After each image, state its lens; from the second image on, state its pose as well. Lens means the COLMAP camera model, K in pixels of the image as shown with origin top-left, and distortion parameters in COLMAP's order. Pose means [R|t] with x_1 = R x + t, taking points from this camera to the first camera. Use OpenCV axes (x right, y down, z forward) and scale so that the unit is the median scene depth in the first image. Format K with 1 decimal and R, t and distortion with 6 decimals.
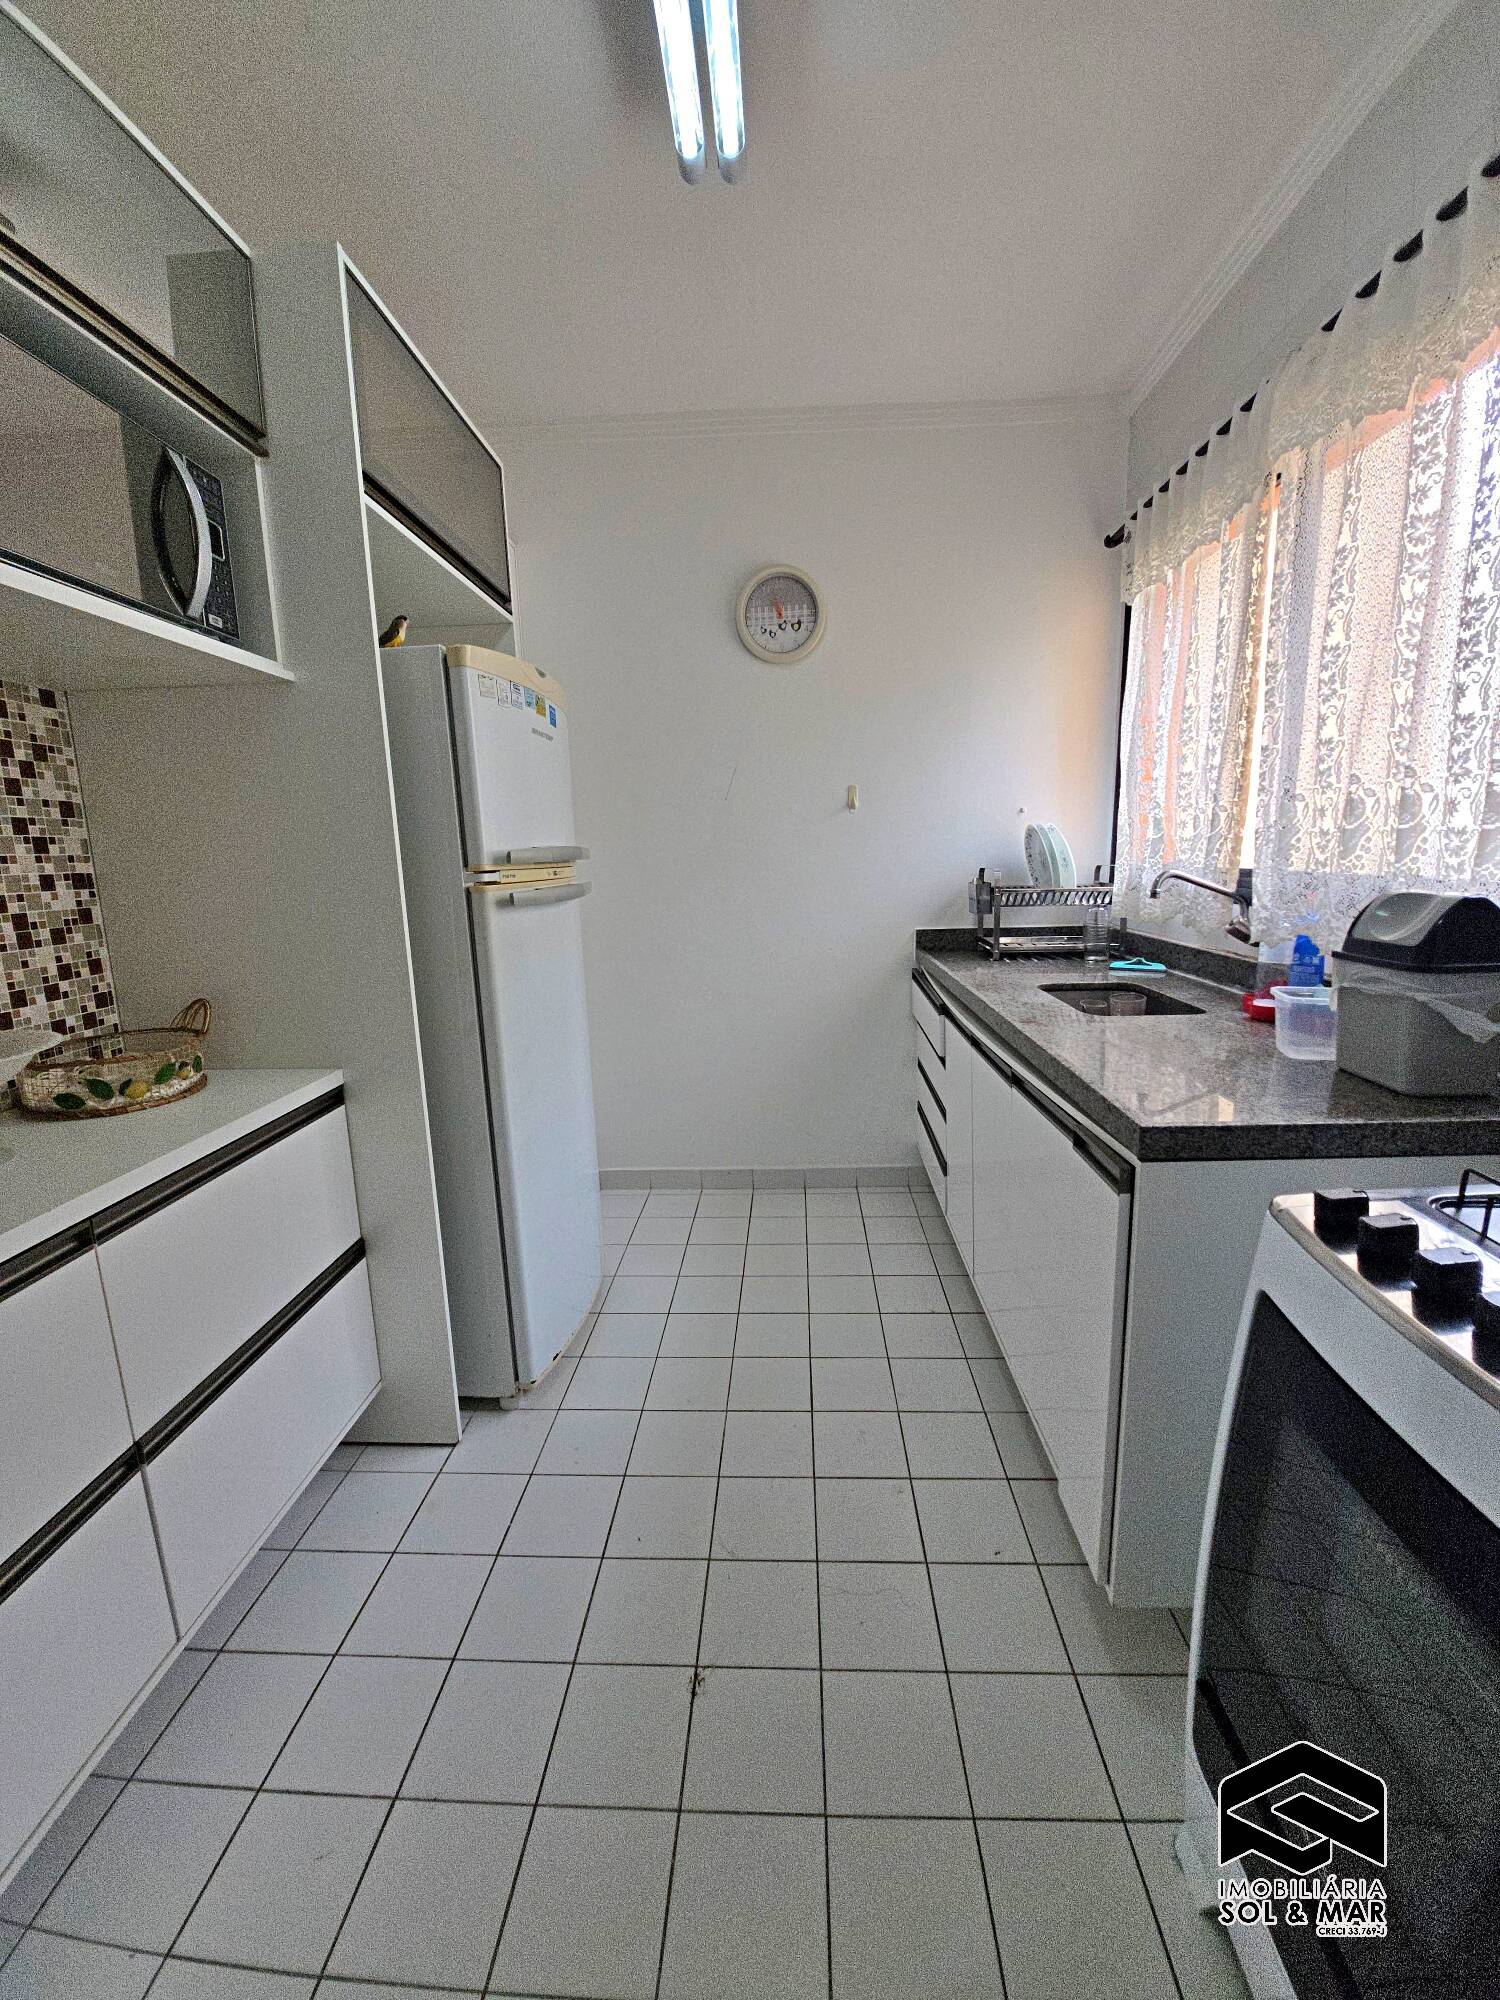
lens RADIAL K [[793.5, 0, 755.6], [0, 793.5, 1007.5], [0, 0, 1]] dist [-0.001411, -0.008478]
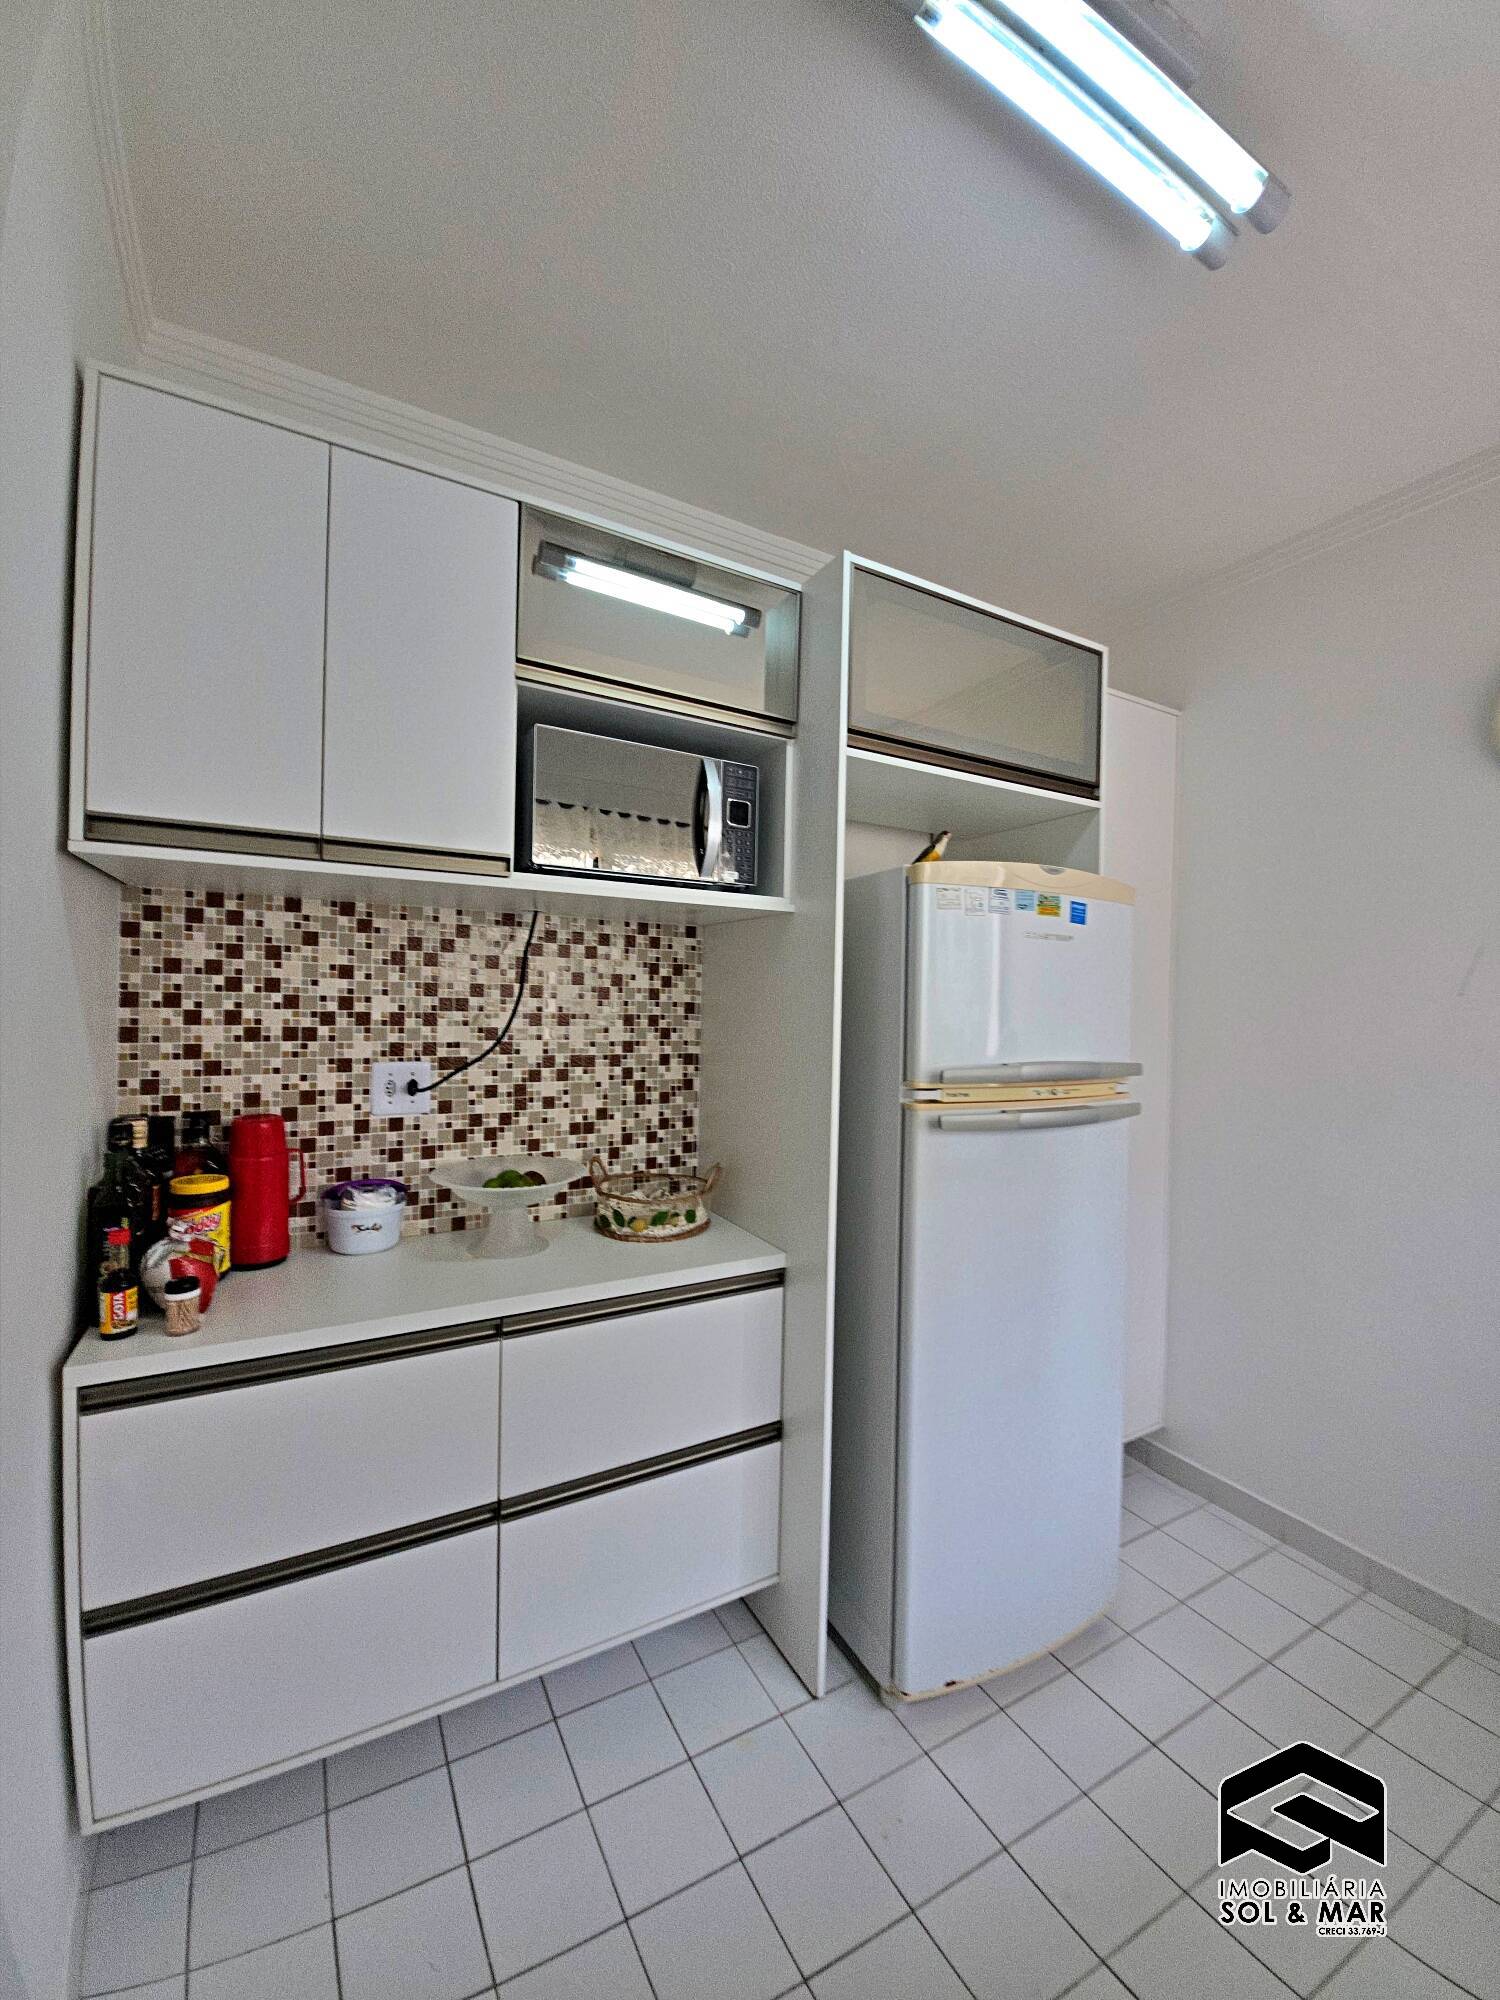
lens RADIAL K [[806.0, 0, 757.6], [0, 806.0, 1007.1], [0, 0, 1]] dist [-0.000444, -0.008863]
pose [[0.531223, 0.044710, -0.846051, 0.398398], [-0.196644, 0.977843, -0.071795, -0.176835], [0.824095, 0.204510, 0.528245, 0.351296]]
